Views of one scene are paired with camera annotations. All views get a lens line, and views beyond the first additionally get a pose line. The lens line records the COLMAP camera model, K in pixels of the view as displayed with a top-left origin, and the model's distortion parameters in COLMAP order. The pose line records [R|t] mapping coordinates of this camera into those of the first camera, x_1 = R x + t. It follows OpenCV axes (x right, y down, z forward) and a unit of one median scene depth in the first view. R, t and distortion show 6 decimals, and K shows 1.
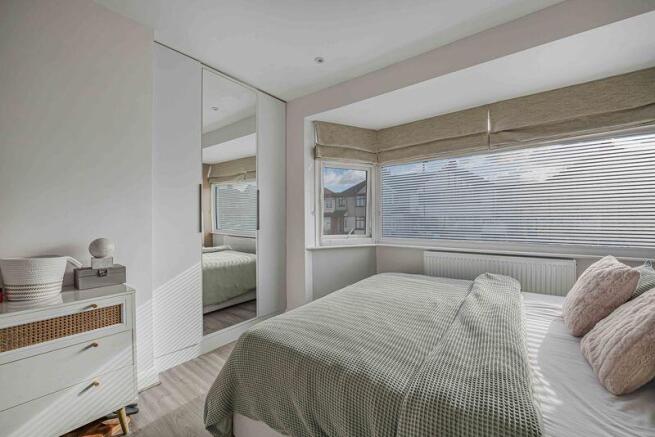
lens RADIAL K [[262.3, 0, 331.7], [0, 262.3, 219.9], [0, 0, 1]] dist [-0.001979, -0.000275]
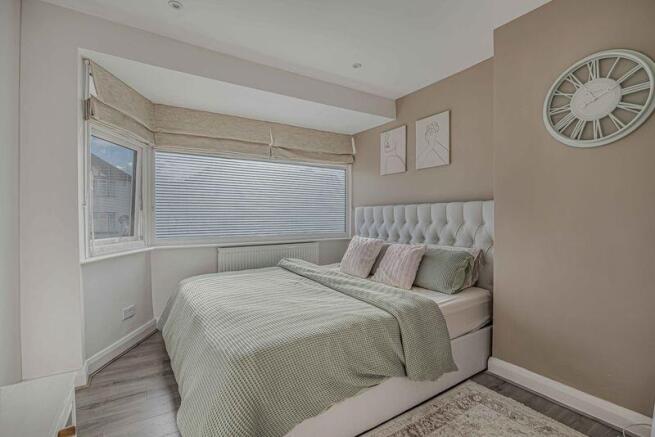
lens RADIAL K [[297.0, 0, 327.5], [0, 297.0, 218.5], [0, 0, 1]] dist [0.001201, -0.000007]
pose [[0.376321, -0.002237, 0.926487, -0.516401], [0.001748, 0.999997, 0.001704, 0.005325], [-0.926488, 0.000978, 0.376324, 0.205141]]
